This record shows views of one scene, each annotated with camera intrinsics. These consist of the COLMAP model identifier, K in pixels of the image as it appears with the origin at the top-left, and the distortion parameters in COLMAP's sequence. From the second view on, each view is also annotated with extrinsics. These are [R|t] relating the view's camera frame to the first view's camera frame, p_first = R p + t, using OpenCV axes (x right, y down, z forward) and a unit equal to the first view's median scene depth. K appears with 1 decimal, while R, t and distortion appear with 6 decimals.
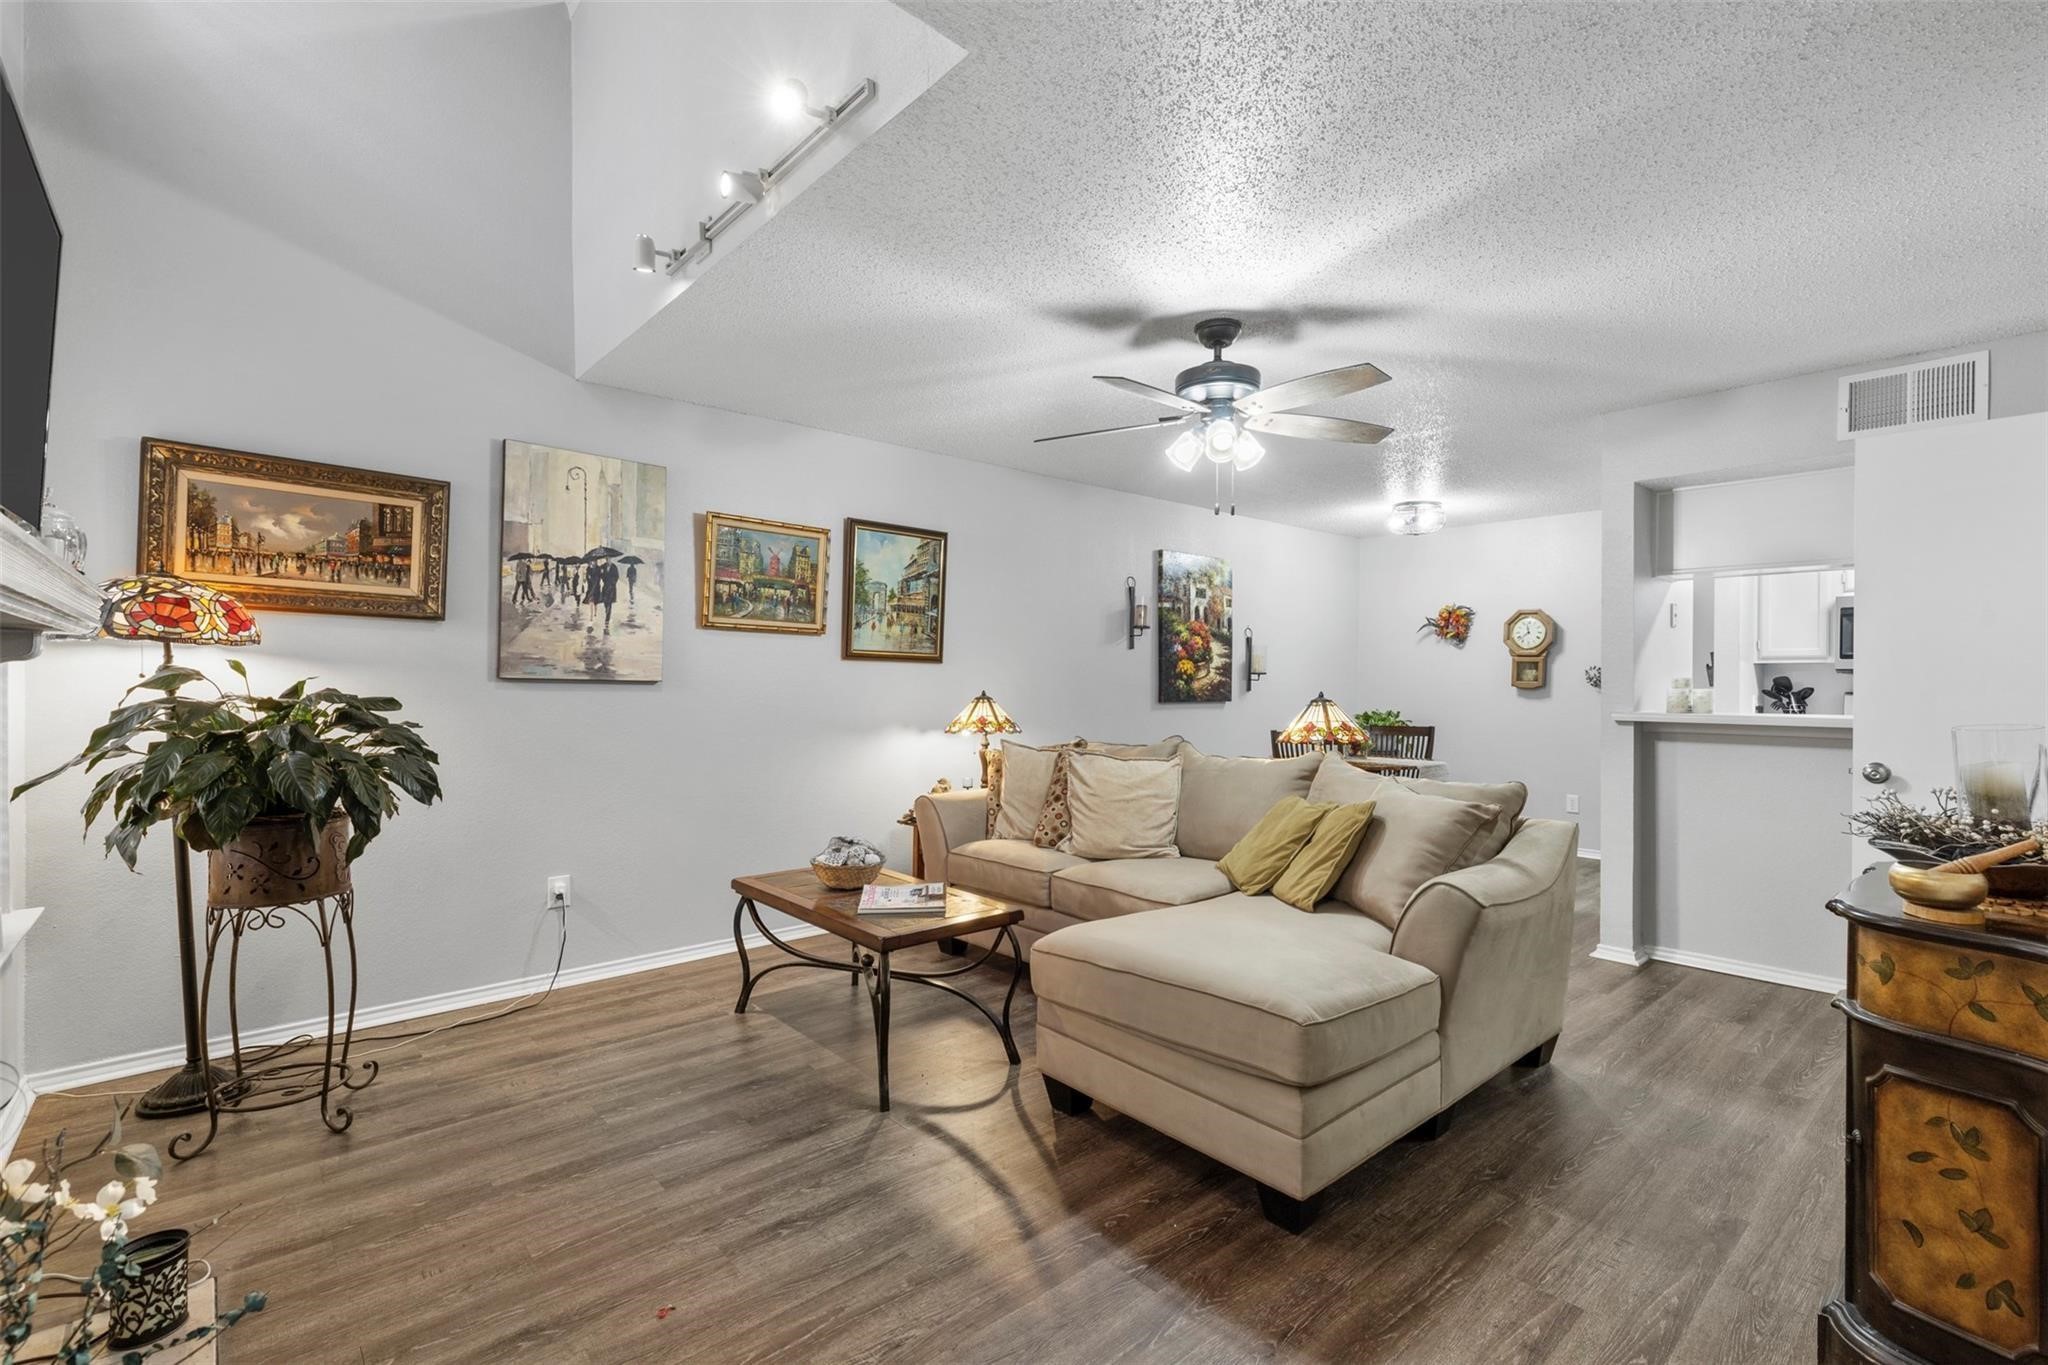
lens RADIAL K [[916.5, 0, 1036.2], [0, 916.5, 676.3], [0, 0, 1]] dist [-0.002095, -0.000293]
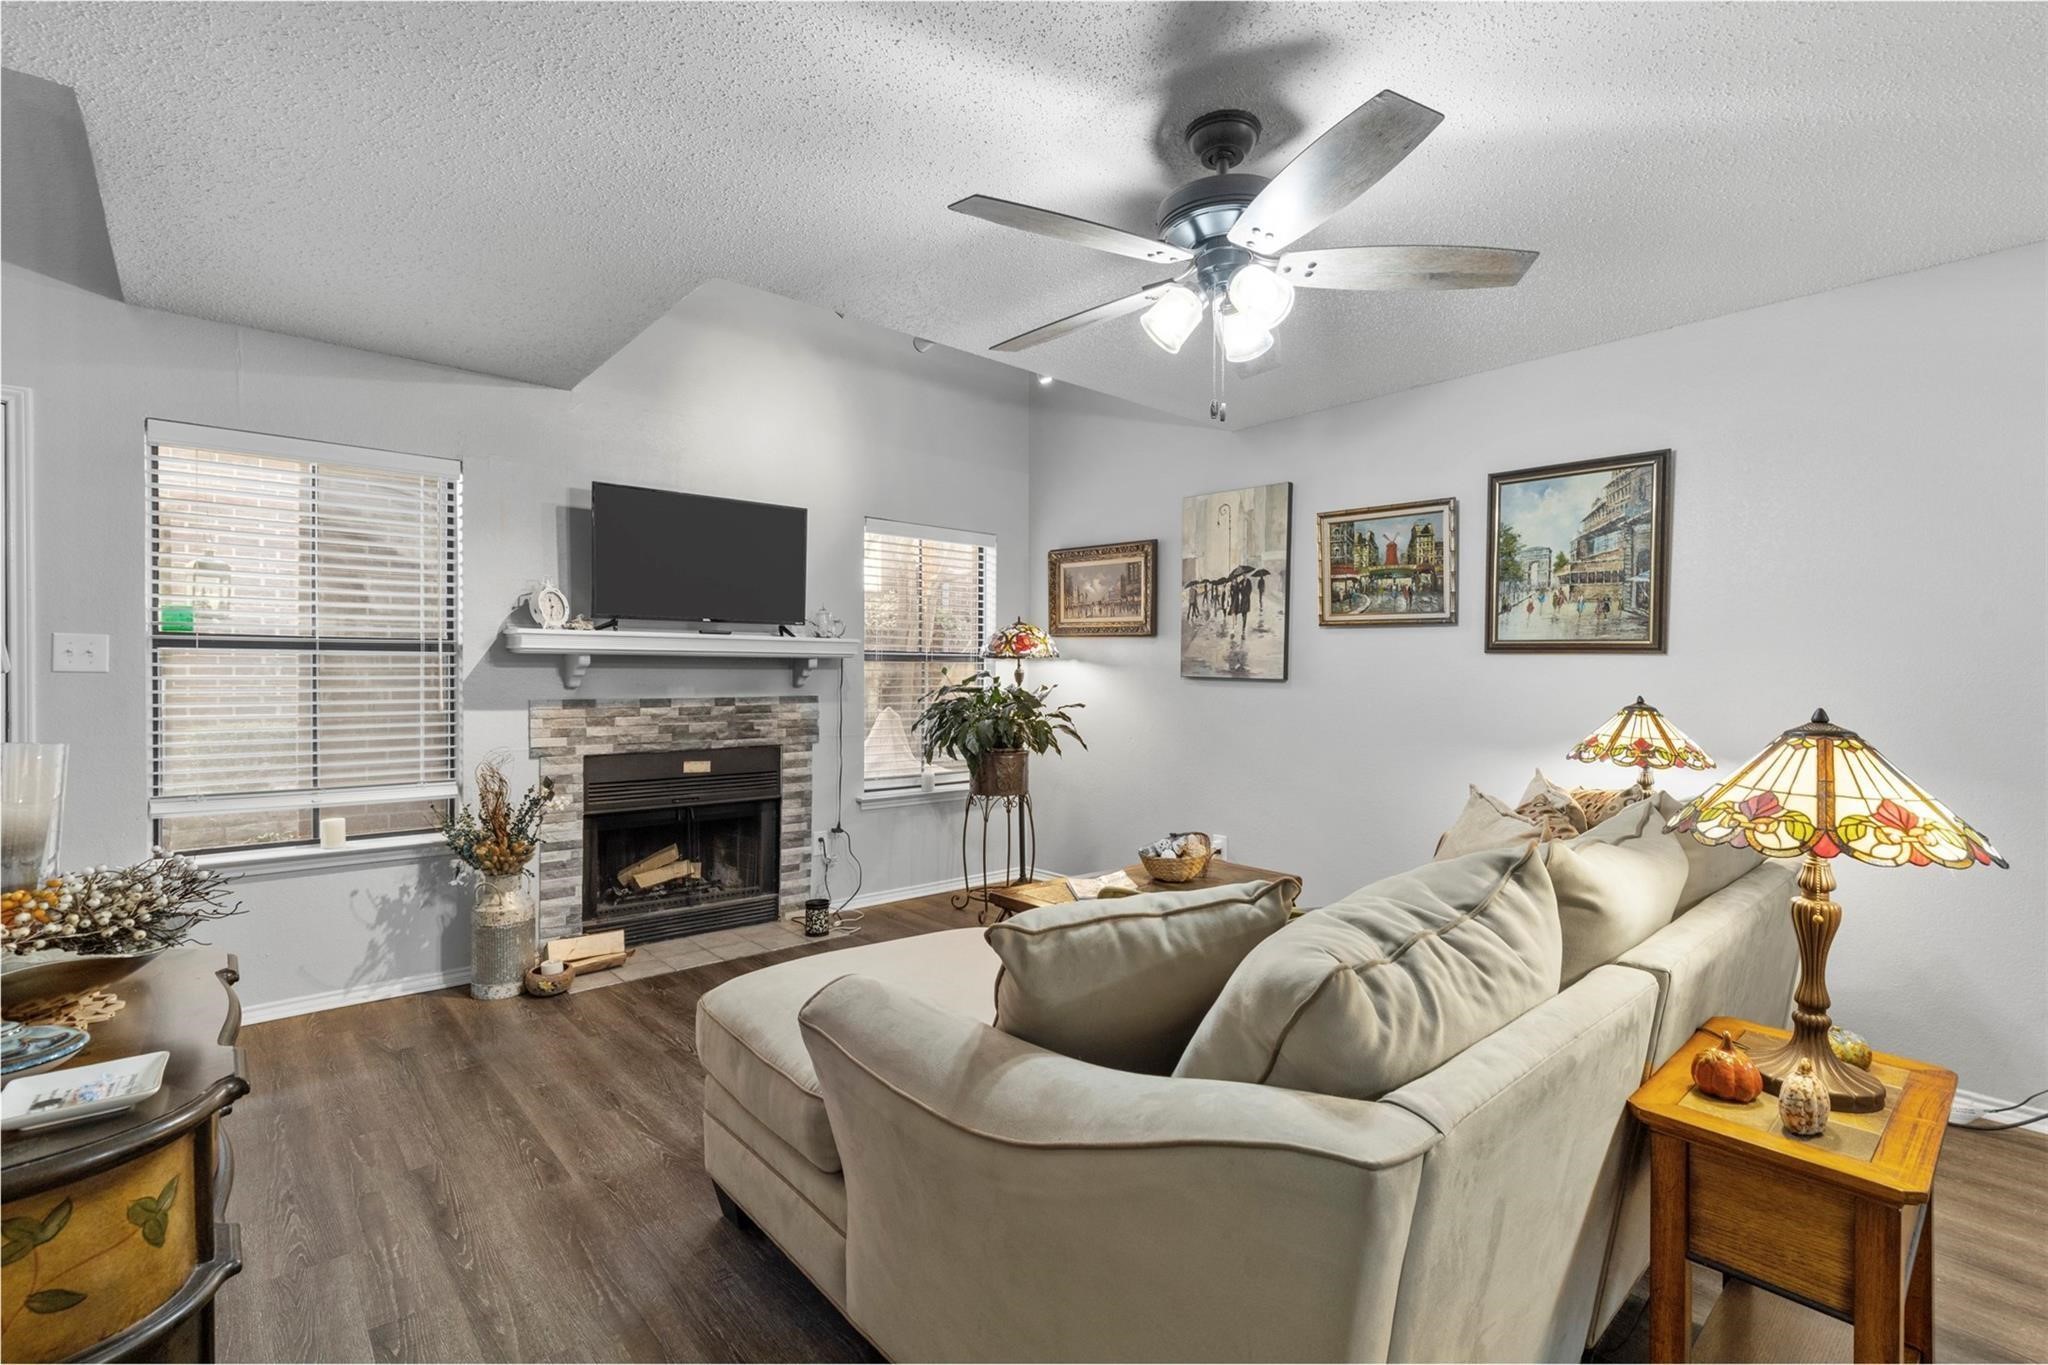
lens RADIAL K [[916.5, 0, 1030.5], [0, 916.5, 681.1], [0, 0, 1]] dist [-0.002095, -0.000293]
pose [[-0.002665, 0.002008, -0.999994, 0.634678], [-0.001027, 0.999997, 0.002011, 0.005121], [0.999996, 0.001032, -0.002663, 0.651488]]
